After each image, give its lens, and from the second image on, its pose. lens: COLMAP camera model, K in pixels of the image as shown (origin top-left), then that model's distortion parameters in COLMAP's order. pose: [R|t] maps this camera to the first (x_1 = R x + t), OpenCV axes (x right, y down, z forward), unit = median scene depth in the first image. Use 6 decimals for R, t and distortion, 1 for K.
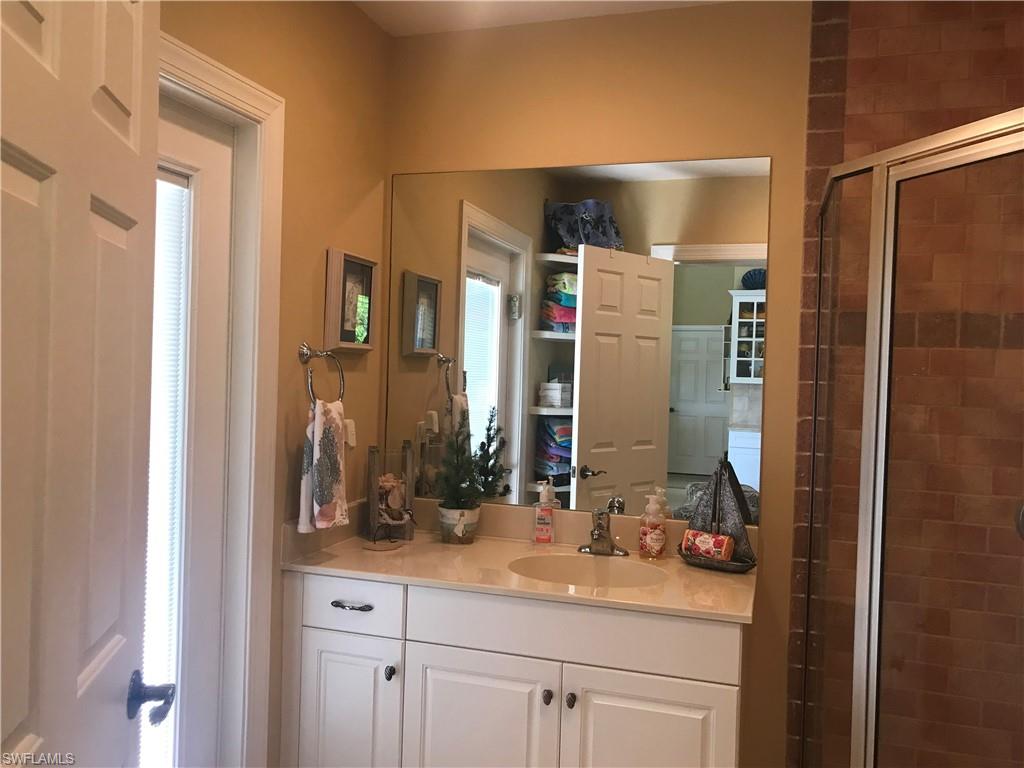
lens RADIAL K [[847.0, 0, 511.9], [0, 847.0, 382.7], [0, 0, 1]] dist [0.037130, -0.038631]
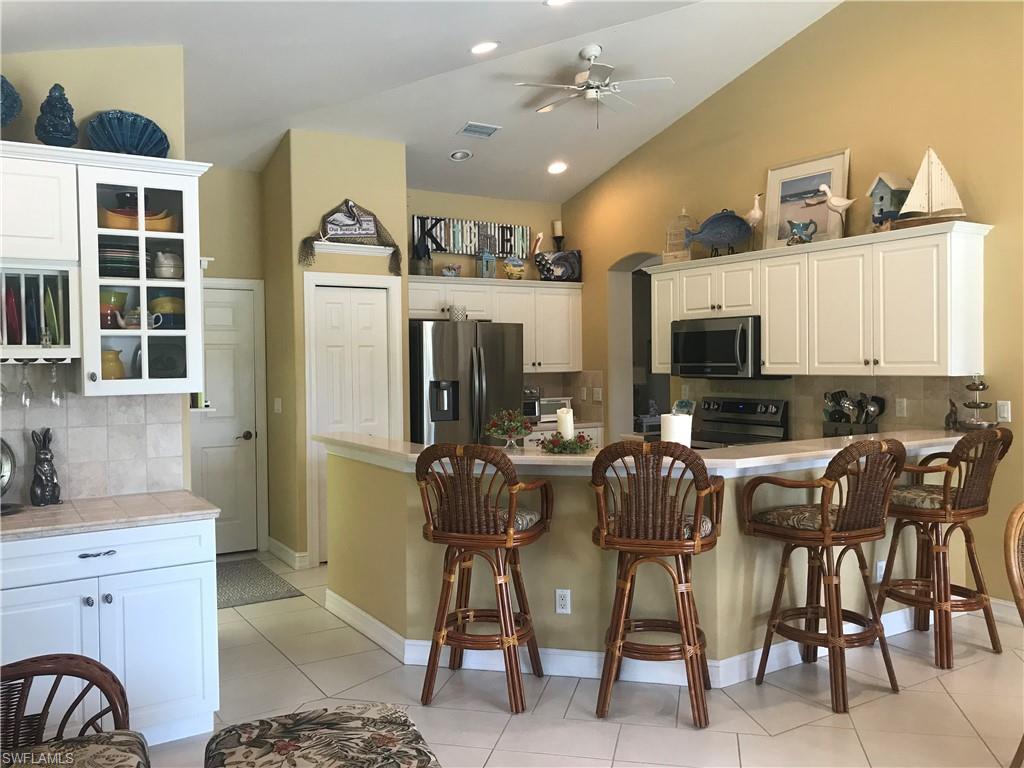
lens RADIAL K [[847.0, 0, 517.3], [0, 847.0, 379.1], [0, 0, 1]] dist [0.037130, -0.038631]
pose [[0.644834, -0.048488, 0.762783, 0.093435], [0.044844, 0.998667, 0.025573, -0.008641], [-0.763006, 0.017716, 0.646149, 0.613086]]
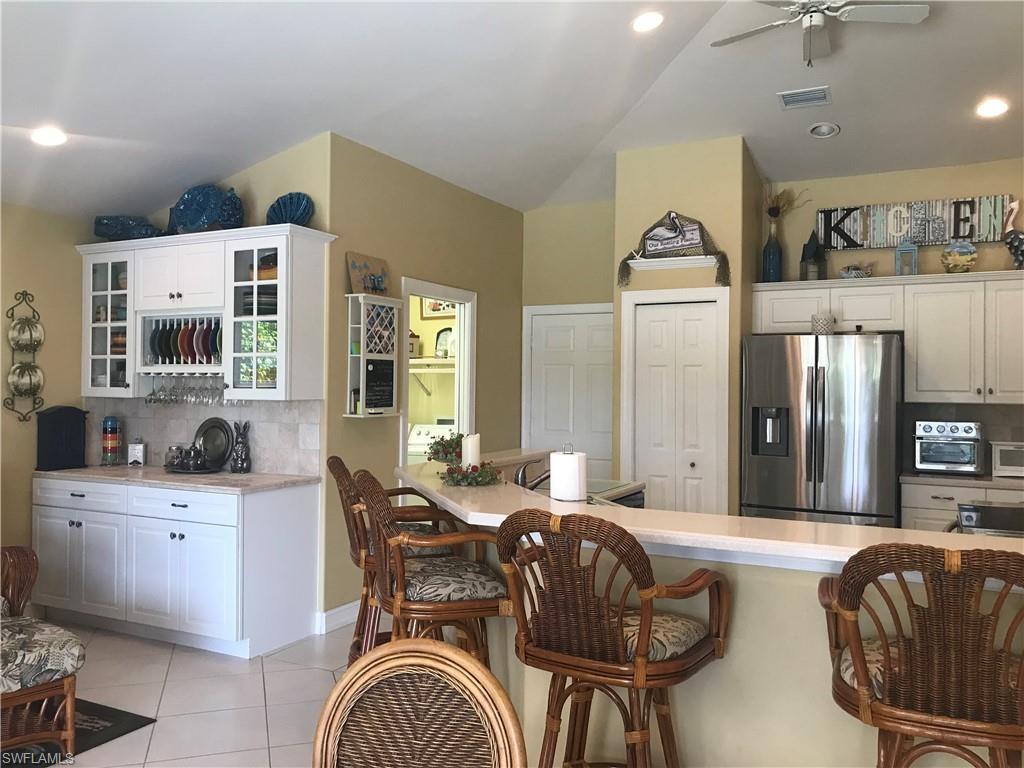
lens RADIAL K [[847.0, 0, 514.8], [0, 847.0, 388.3], [0, 0, 1]] dist [0.037130, -0.038631]
pose [[0.983842, -0.015041, -0.178407, 0.544007], [0.010706, 0.999624, -0.025239, 0.008973], [0.178719, 0.022921, 0.983633, 0.497947]]
